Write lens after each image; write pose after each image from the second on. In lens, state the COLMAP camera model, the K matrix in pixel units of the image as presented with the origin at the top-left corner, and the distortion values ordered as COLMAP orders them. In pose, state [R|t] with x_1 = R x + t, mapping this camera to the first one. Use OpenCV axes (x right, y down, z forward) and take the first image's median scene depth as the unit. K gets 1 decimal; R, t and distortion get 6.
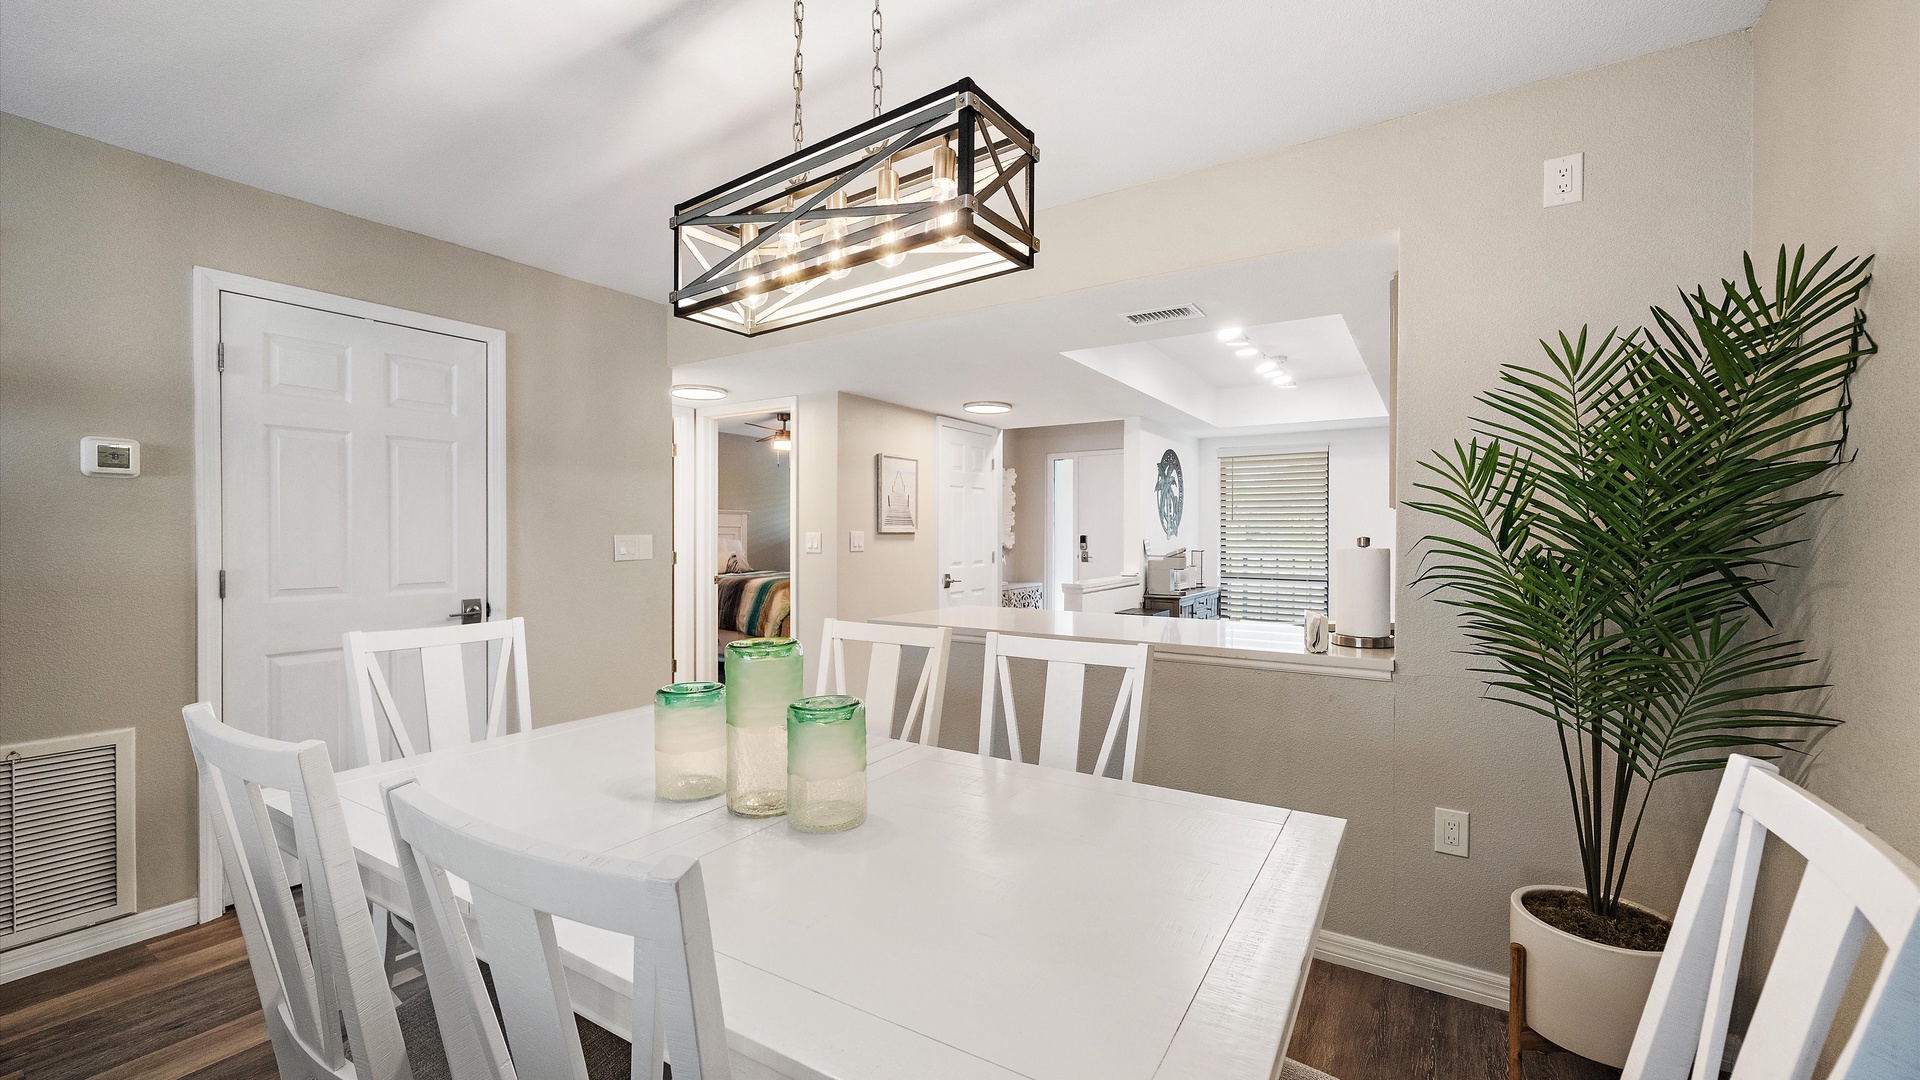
lens RADIAL K [[760.2, 0, 957.9], [0, 760.2, 537.2], [0, 0, 1]] dist [0.000214, 0.000005]
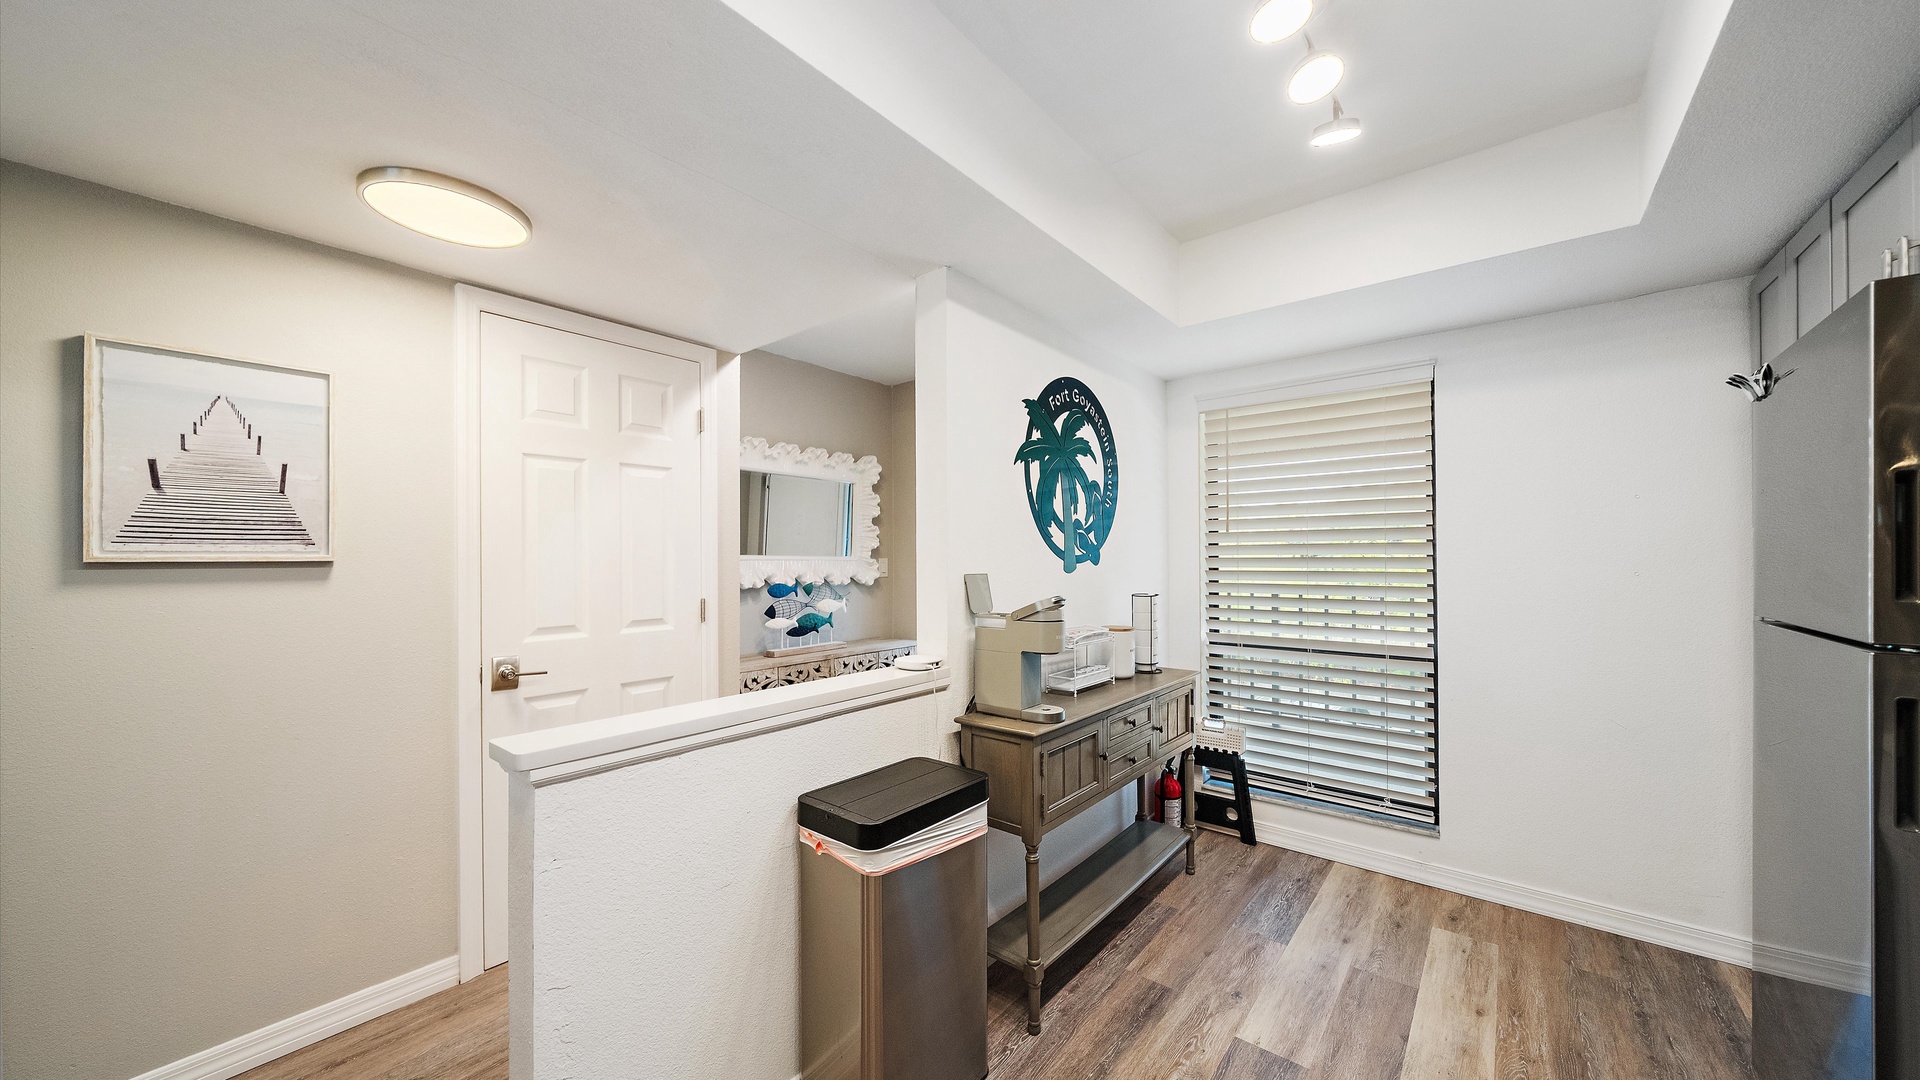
lens RADIAL K [[682.2, 0, 956.0], [0, 682.2, 554.2], [0, 0, 1]] dist [-0.001726, -0.000043]
pose [[0.993630, -0.008241, -0.112390, 0.263341], [0.006702, 0.999879, -0.014064, -0.002824], [0.112493, 0.013221, 0.993565, 0.599198]]
